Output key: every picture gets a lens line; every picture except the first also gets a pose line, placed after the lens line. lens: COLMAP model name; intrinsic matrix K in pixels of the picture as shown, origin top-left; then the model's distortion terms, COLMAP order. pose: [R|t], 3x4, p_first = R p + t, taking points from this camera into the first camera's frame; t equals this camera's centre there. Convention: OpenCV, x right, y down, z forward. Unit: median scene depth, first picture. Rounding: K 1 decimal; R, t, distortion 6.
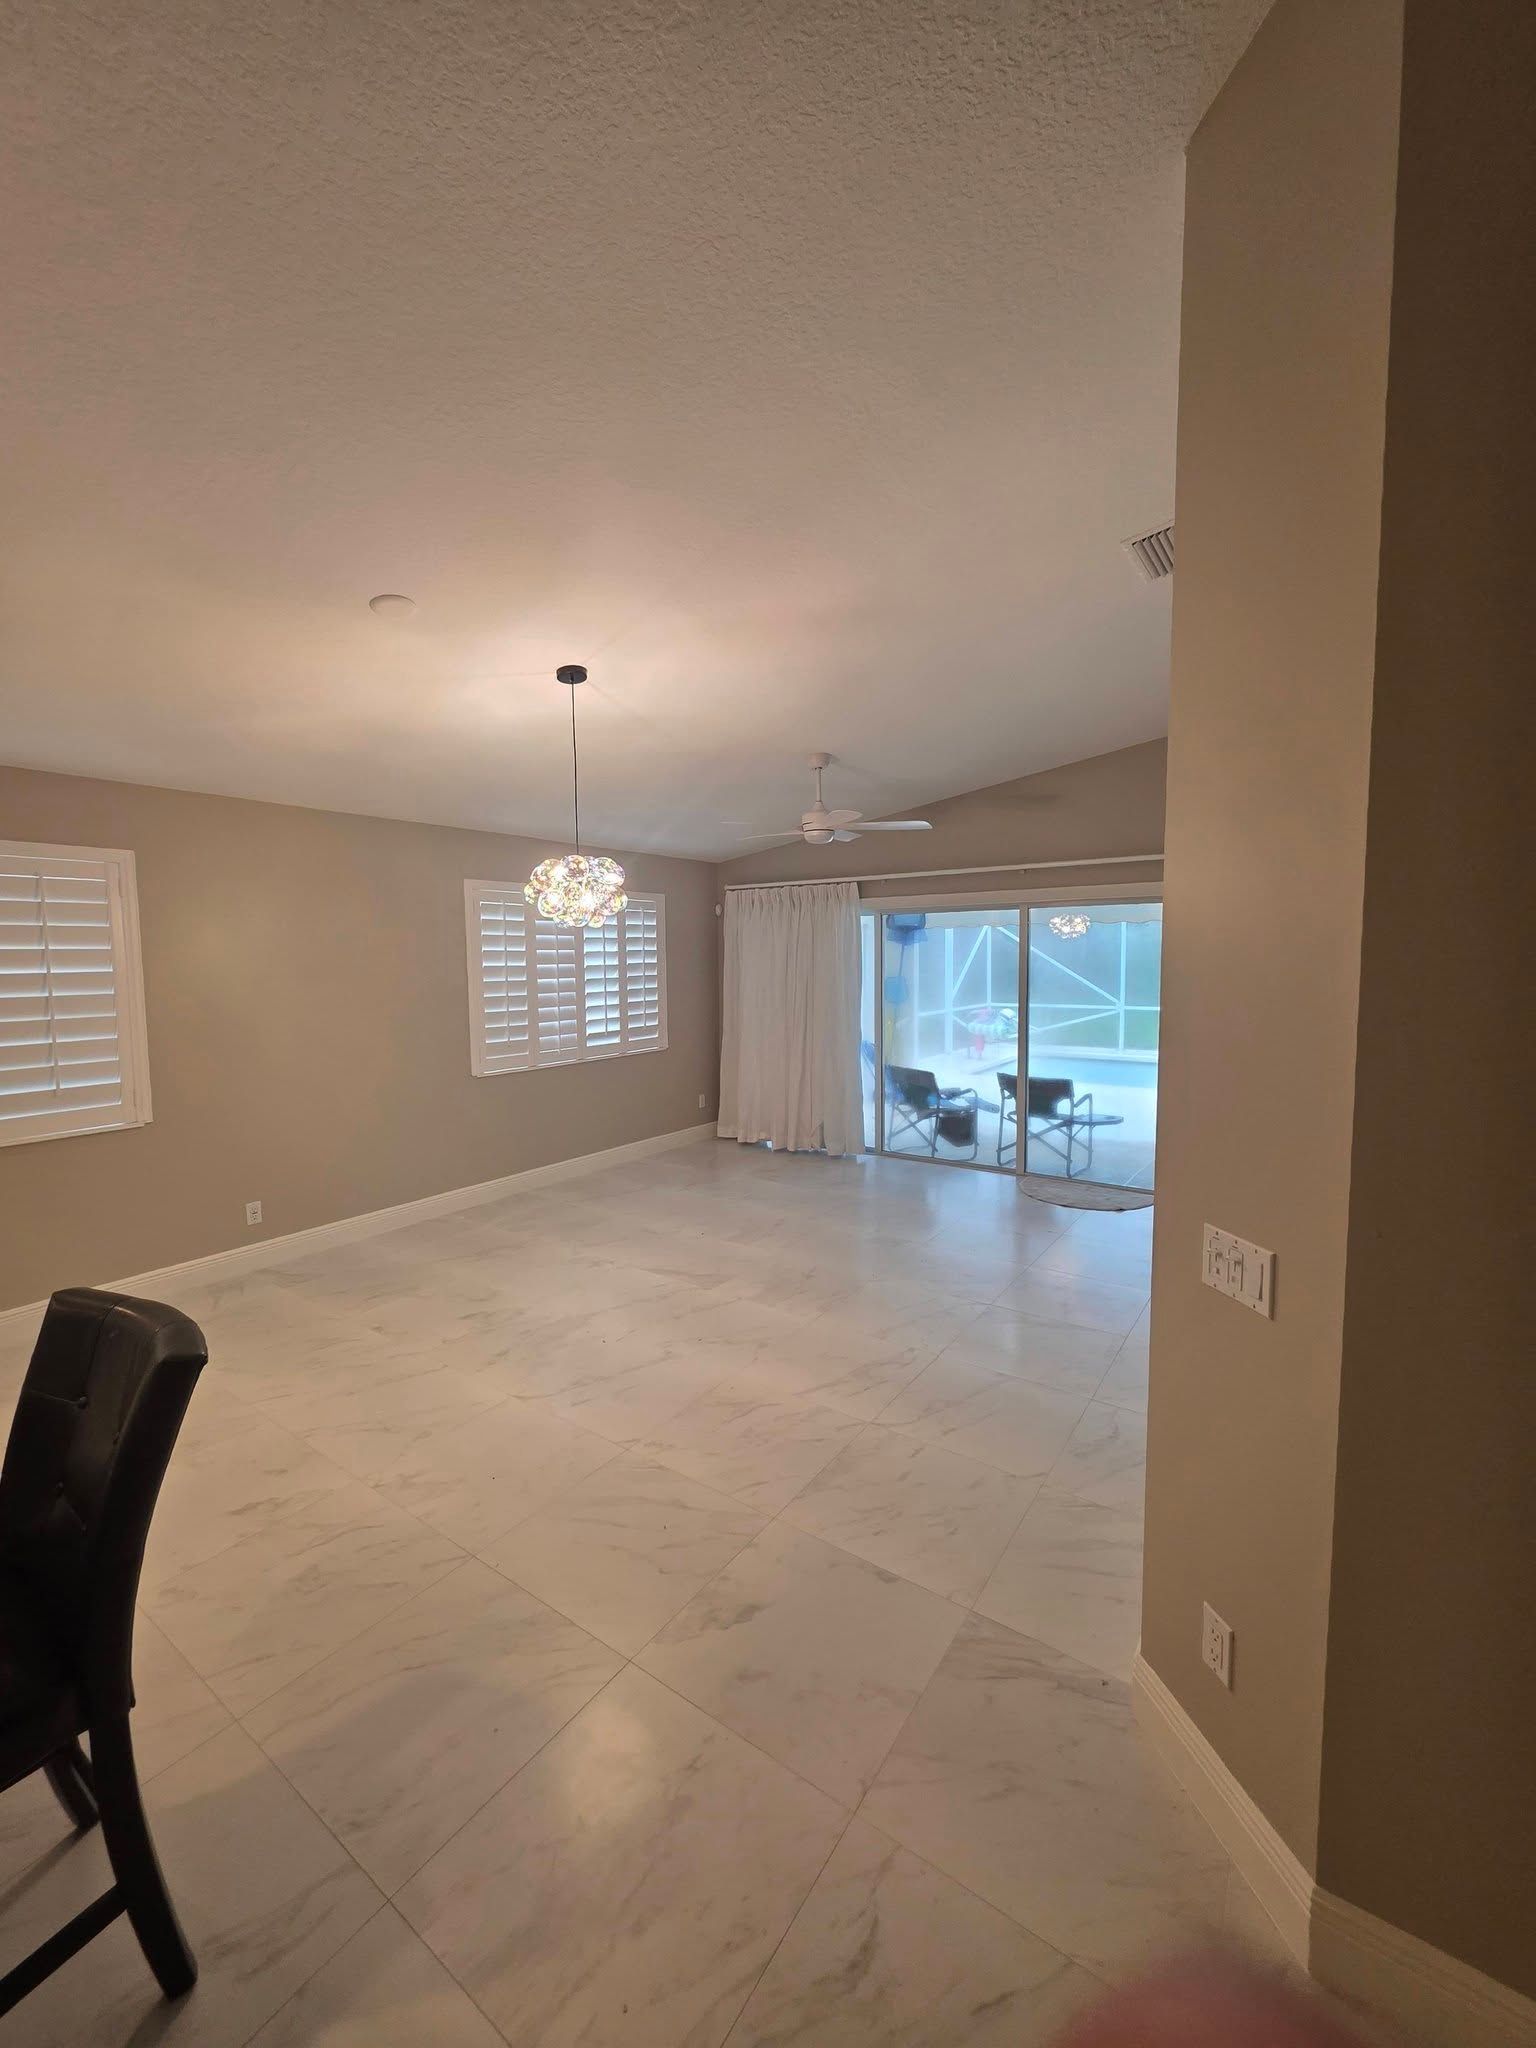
lens RADIAL K [[834.0, 0, 764.7], [0, 834.0, 1020.9], [0, 0, 1]] dist [0.006099, -0.000025]
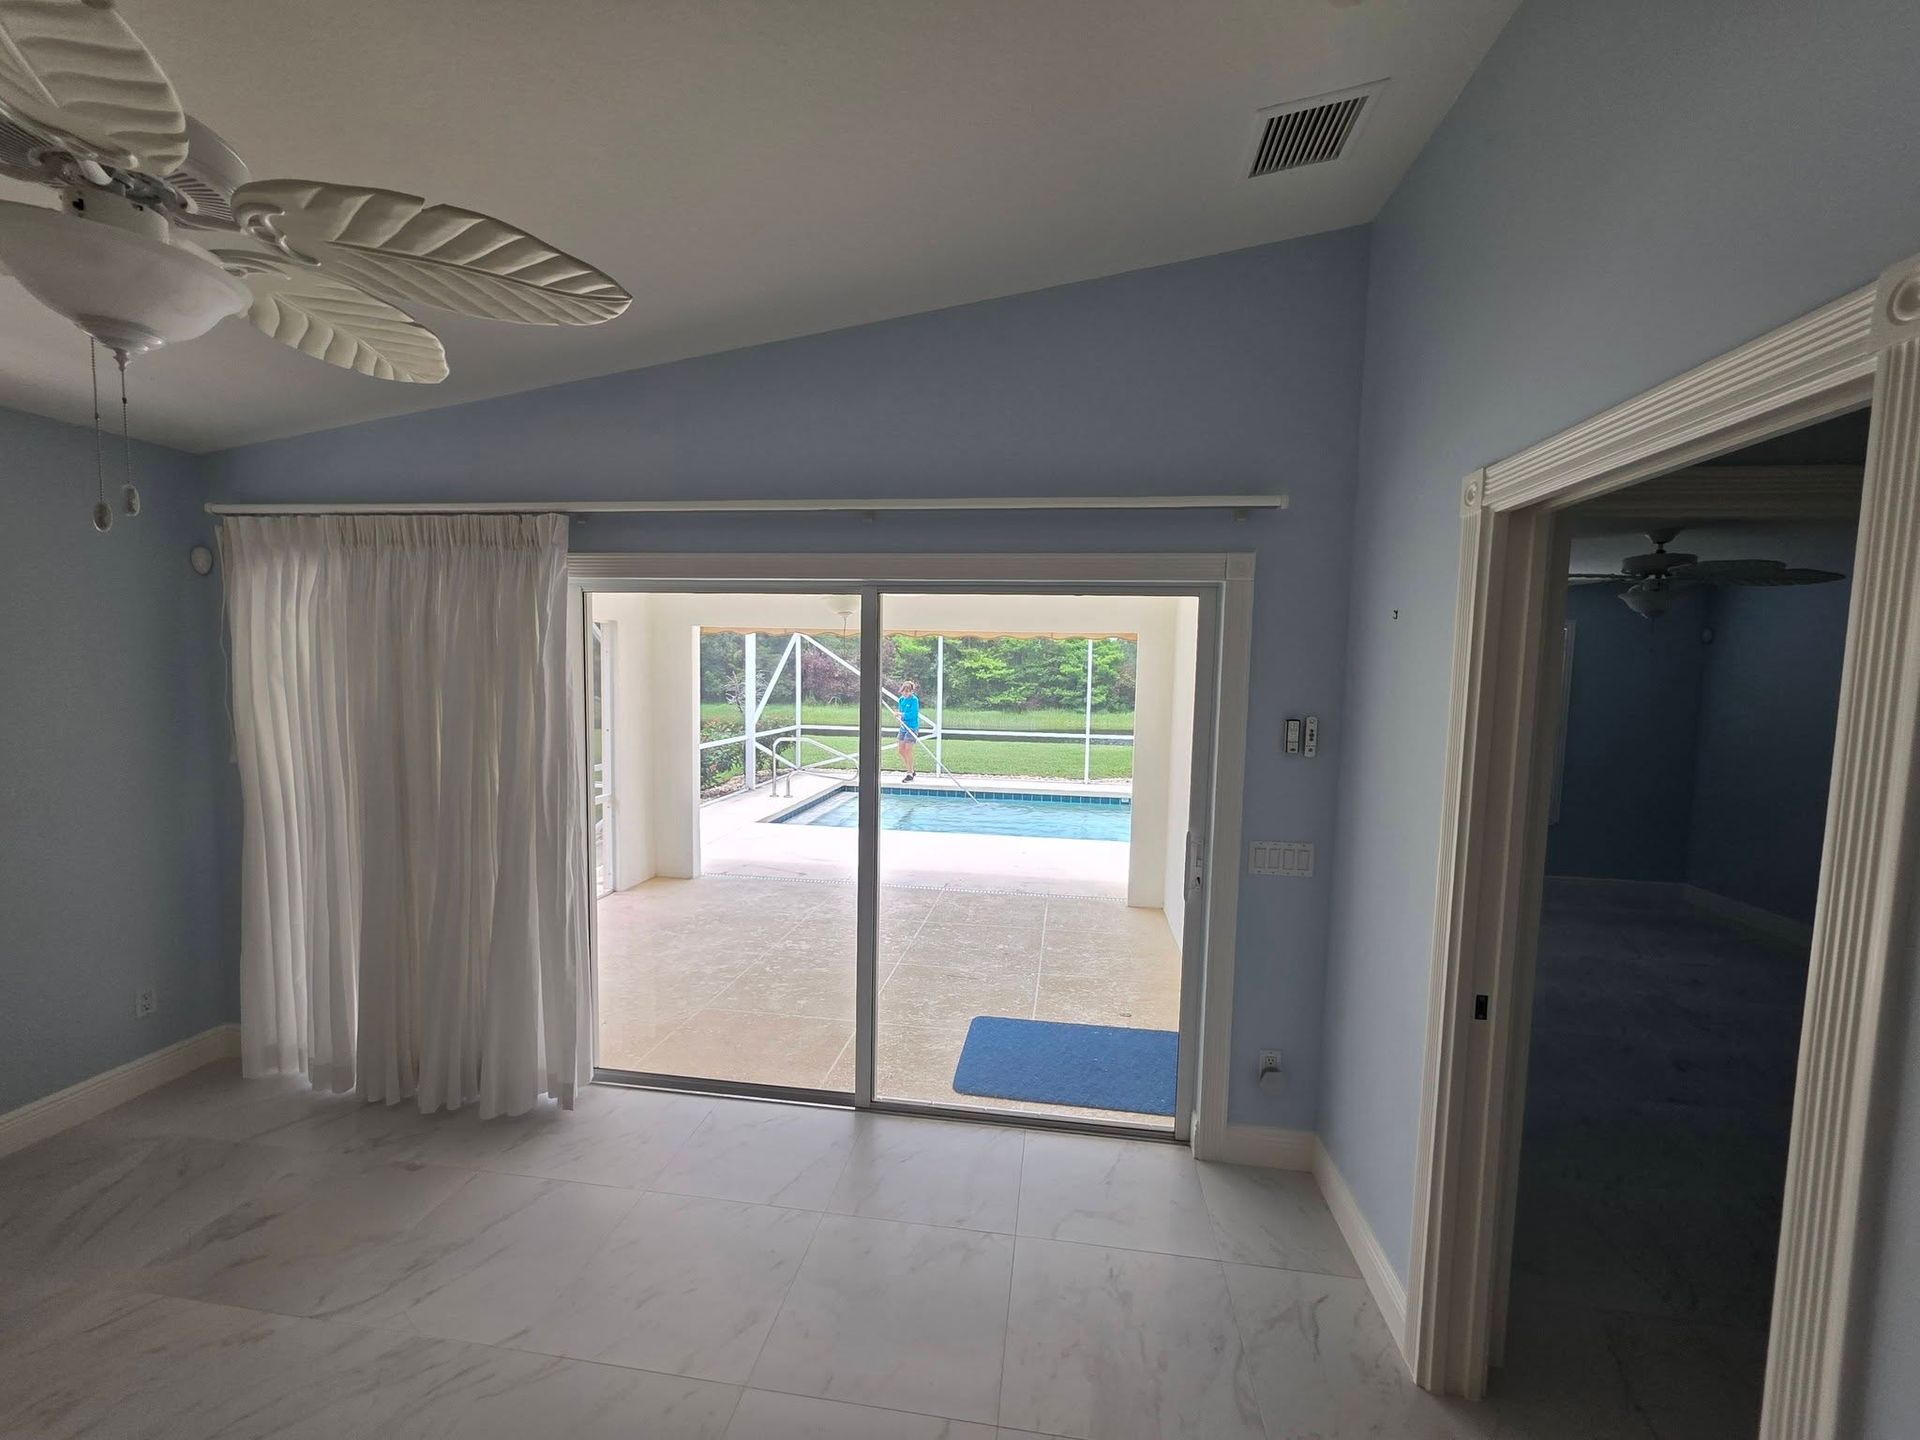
lens RADIAL K [[771.0, 0, 958.0], [0, 771.0, 725.2], [0, 0, 1]] dist [0.001098, 0.000084]
pose [[0.891437, -0.005134, 0.453116, 0.131919], [0.006556, 0.999977, -0.001569, -0.047501], [-0.453097, 0.004370, 0.891450, 0.509218]]
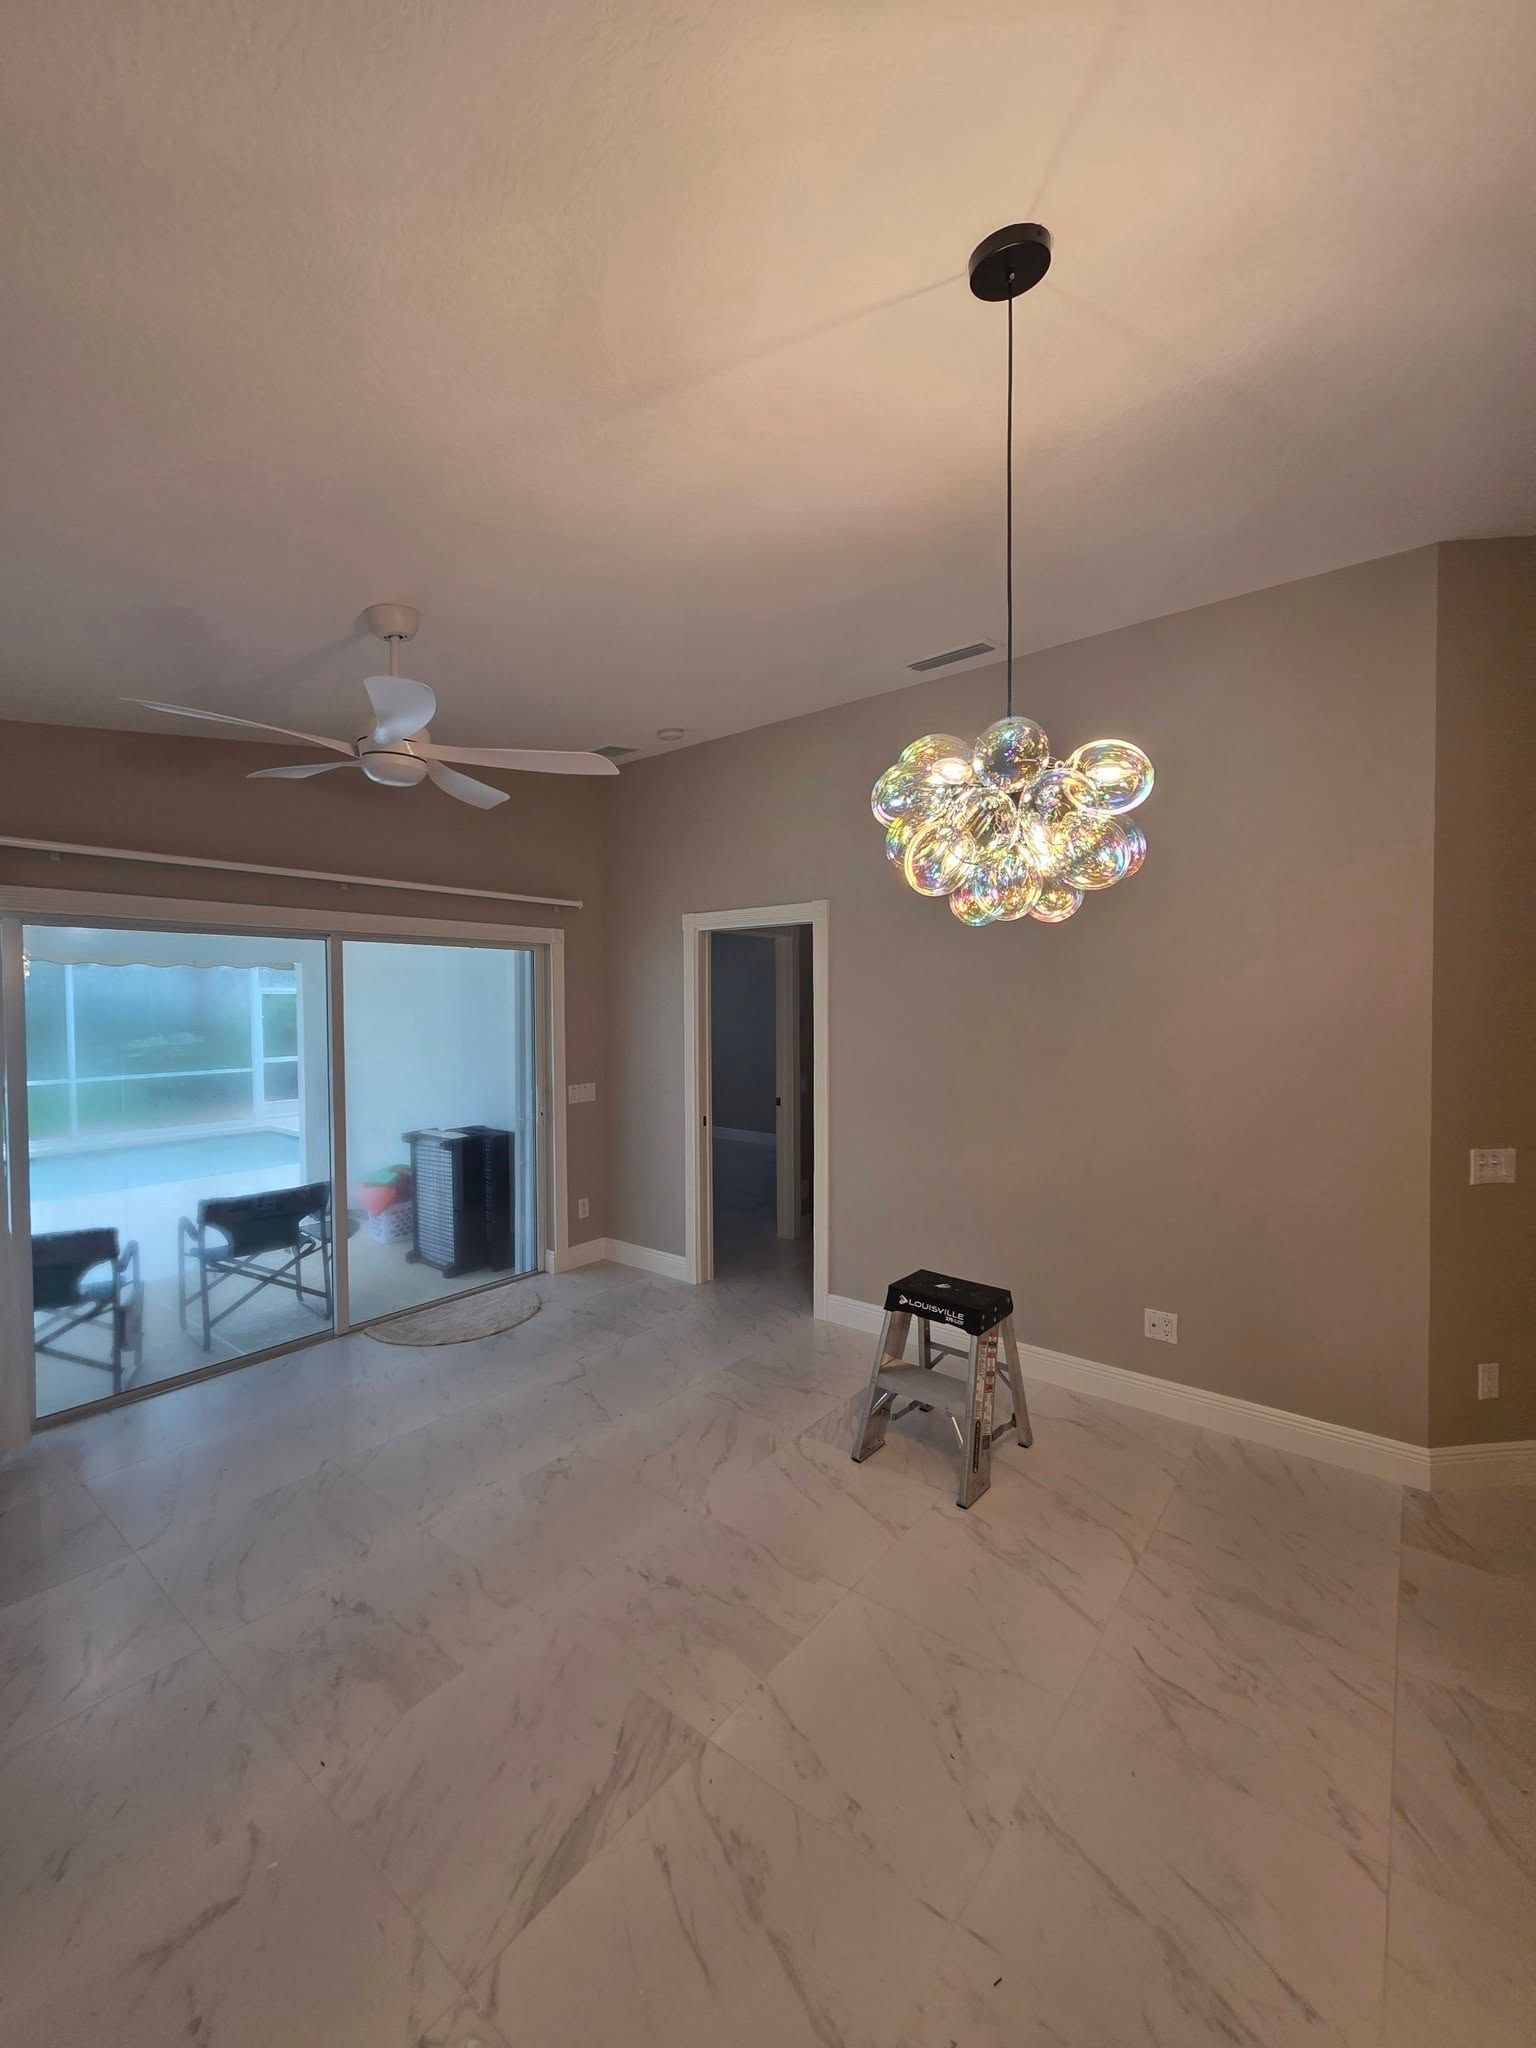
lens RADIAL K [[834.0, 0, 764.7], [0, 834.0, 1020.9], [0, 0, 1]] dist [0.006099, -0.000025]
pose [[0.053303, -0.012652, 0.998498, -0.312881], [0.086358, 0.996232, 0.008013, -0.038874], [-0.994837, 0.085801, 0.054195, 0.564389]]
